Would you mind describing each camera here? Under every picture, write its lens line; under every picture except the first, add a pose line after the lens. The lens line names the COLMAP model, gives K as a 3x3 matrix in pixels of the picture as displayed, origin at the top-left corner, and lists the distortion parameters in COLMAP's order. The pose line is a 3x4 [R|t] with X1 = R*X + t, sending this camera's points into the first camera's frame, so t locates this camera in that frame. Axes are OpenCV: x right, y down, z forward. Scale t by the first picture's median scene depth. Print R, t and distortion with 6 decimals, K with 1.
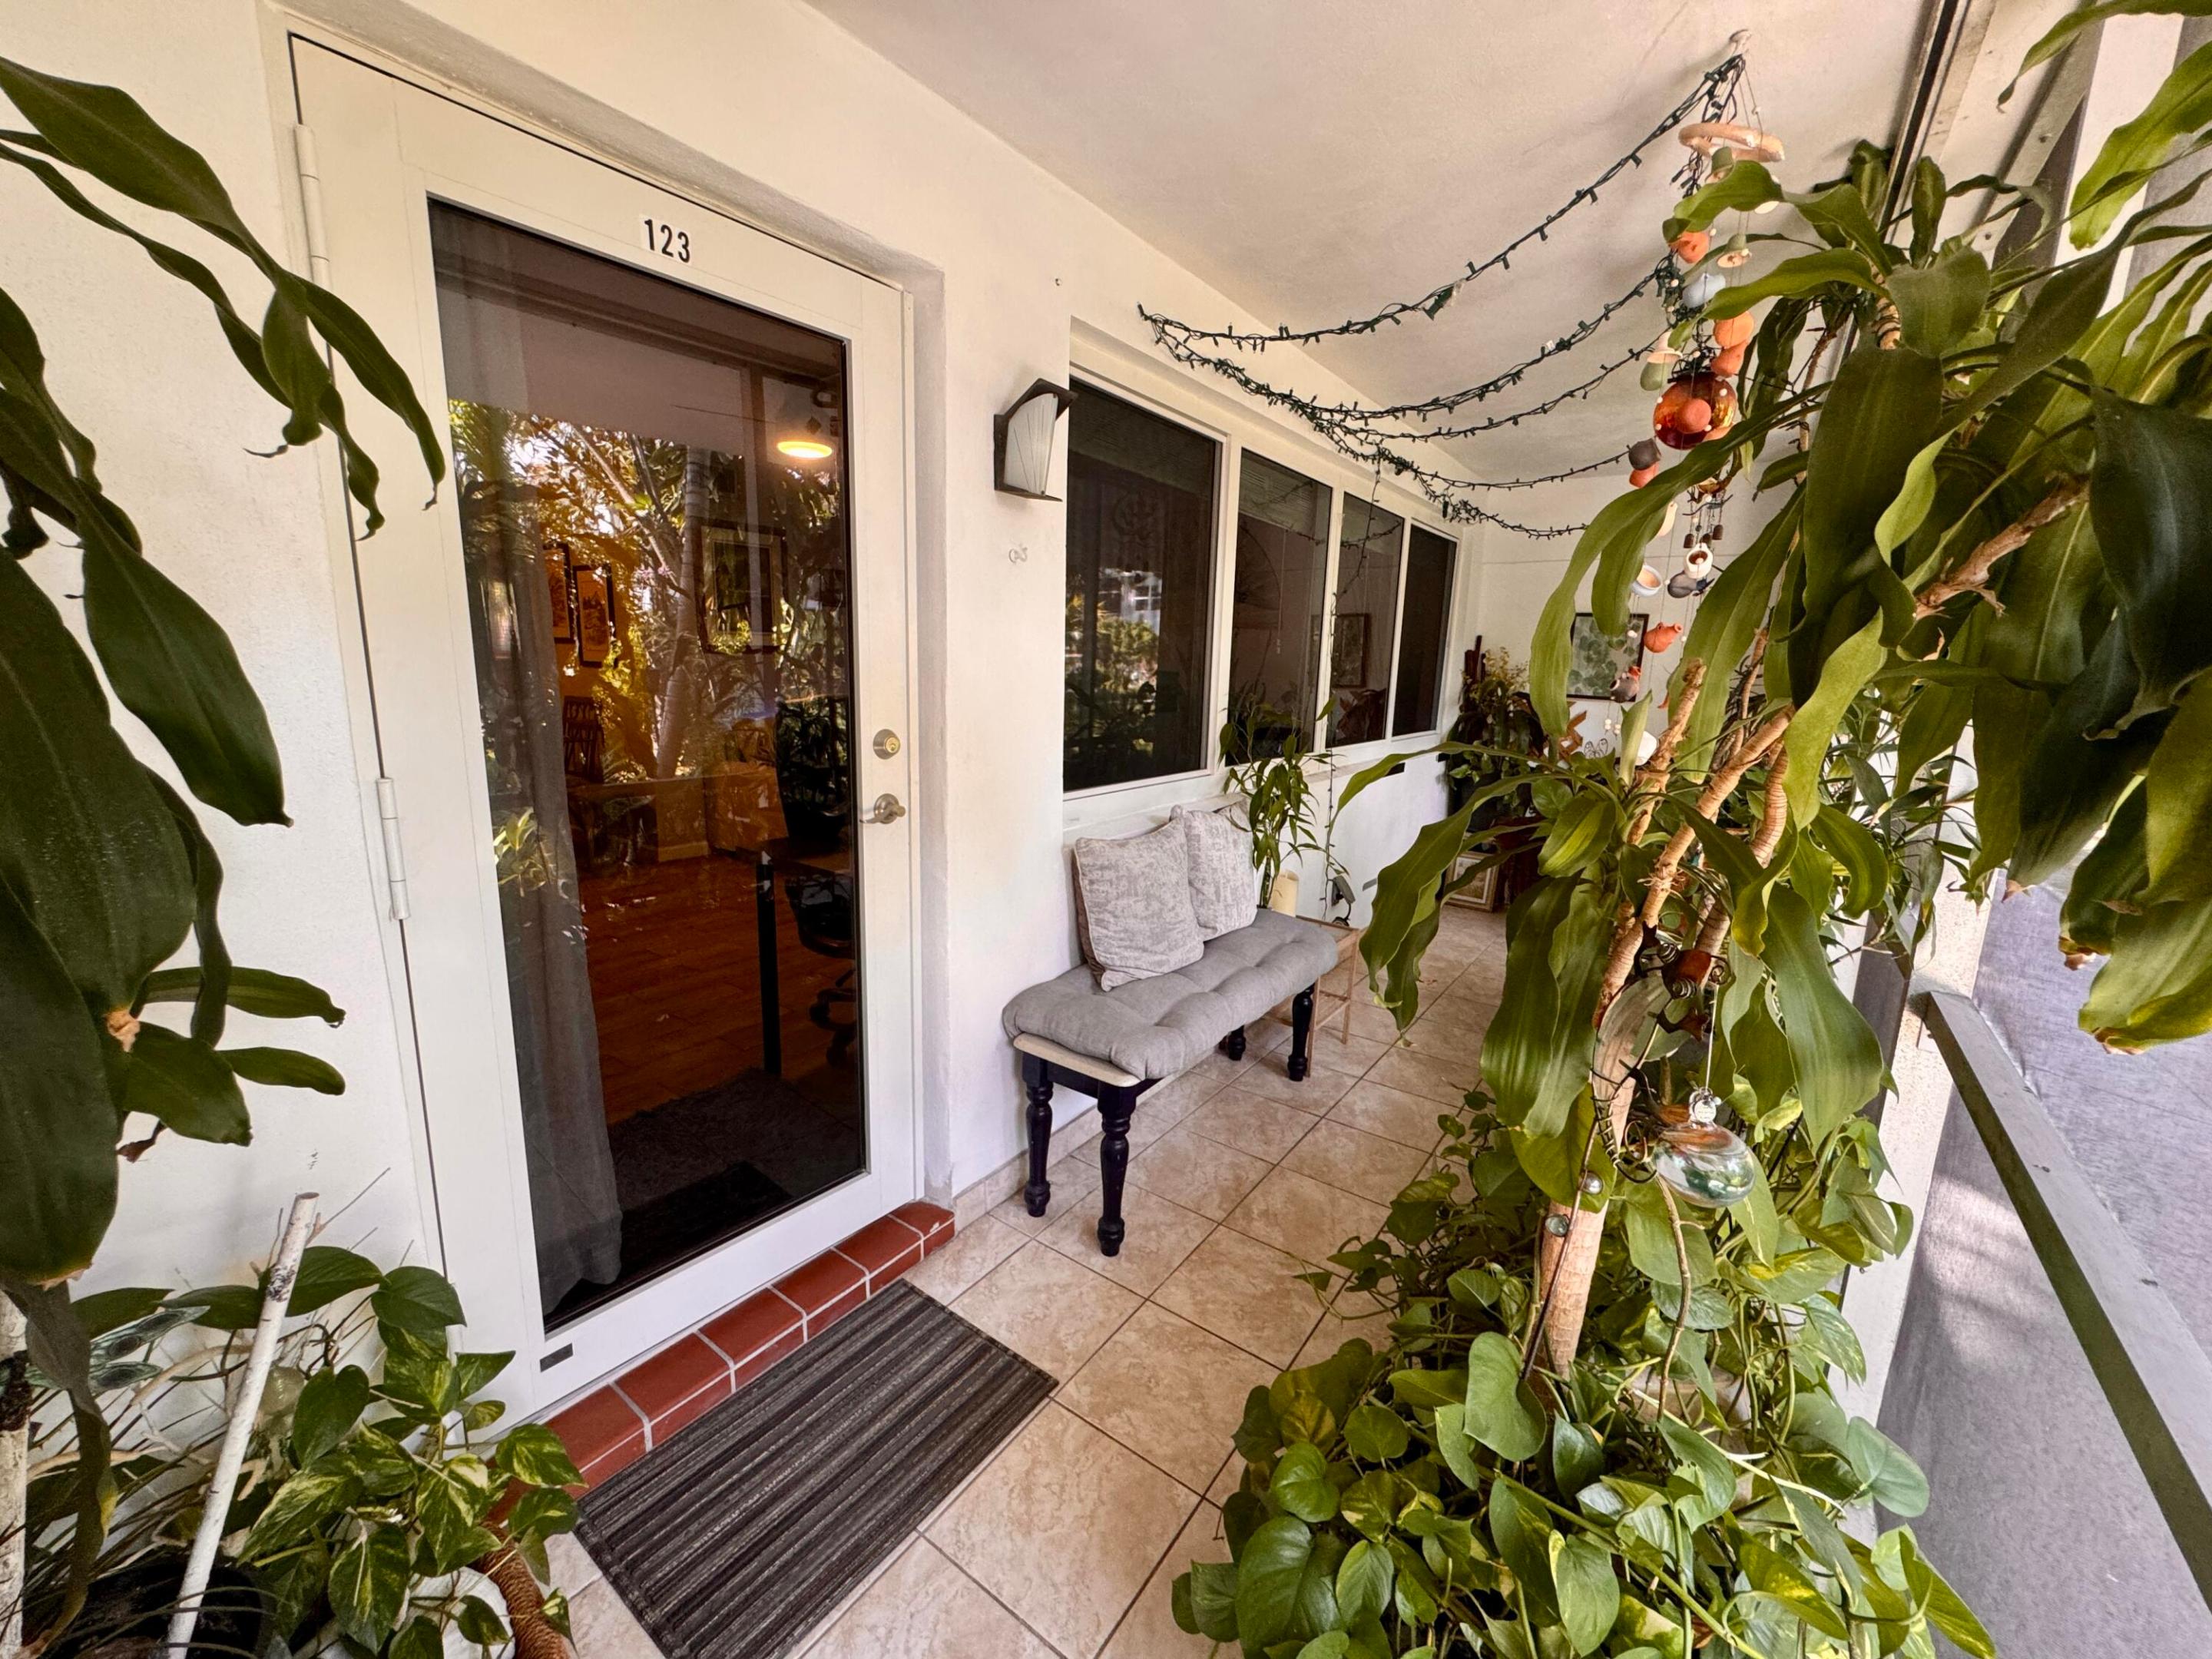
lens RADIAL K [[884.5, 0, 1104.2], [0, 884.5, 826.7], [0, 0, 1]] dist [-0.002379, 0.000168]
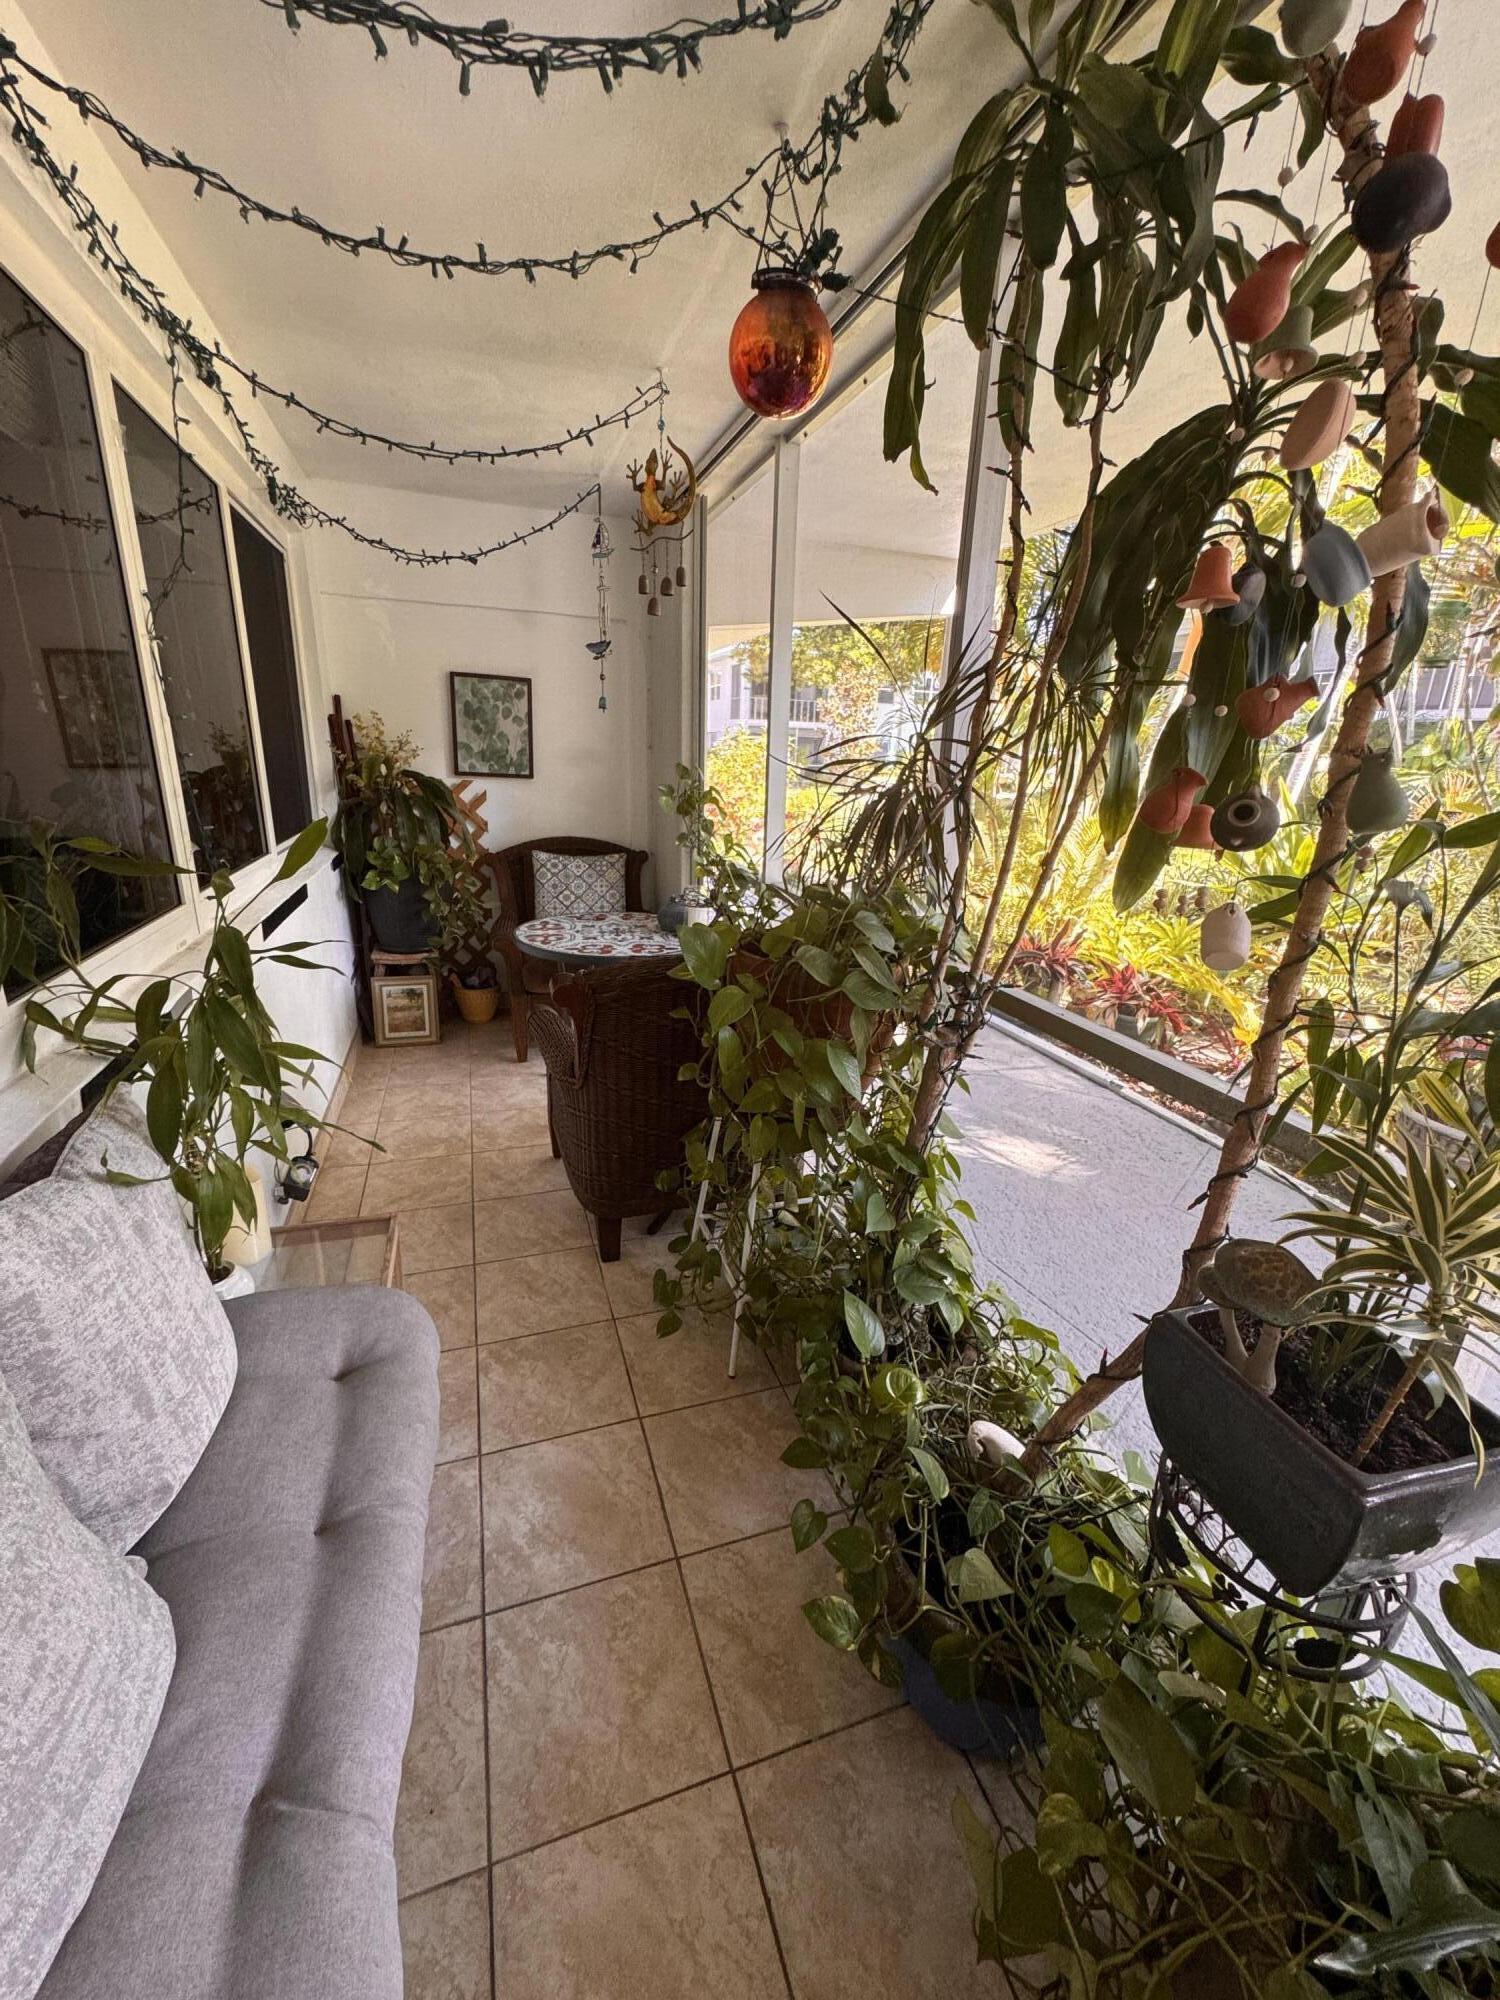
lens RADIAL K [[799.7, 0, 750.0], [0, 799.7, 1000.0], [0, 0, 1]] dist [-0.002379, 0.000168]
pose [[0.576588, -0.250456, 0.777701, 0.033487], [0.135995, 0.967998, 0.210913, -0.067792], [-0.805637, -0.015846, 0.592197, 0.347304]]
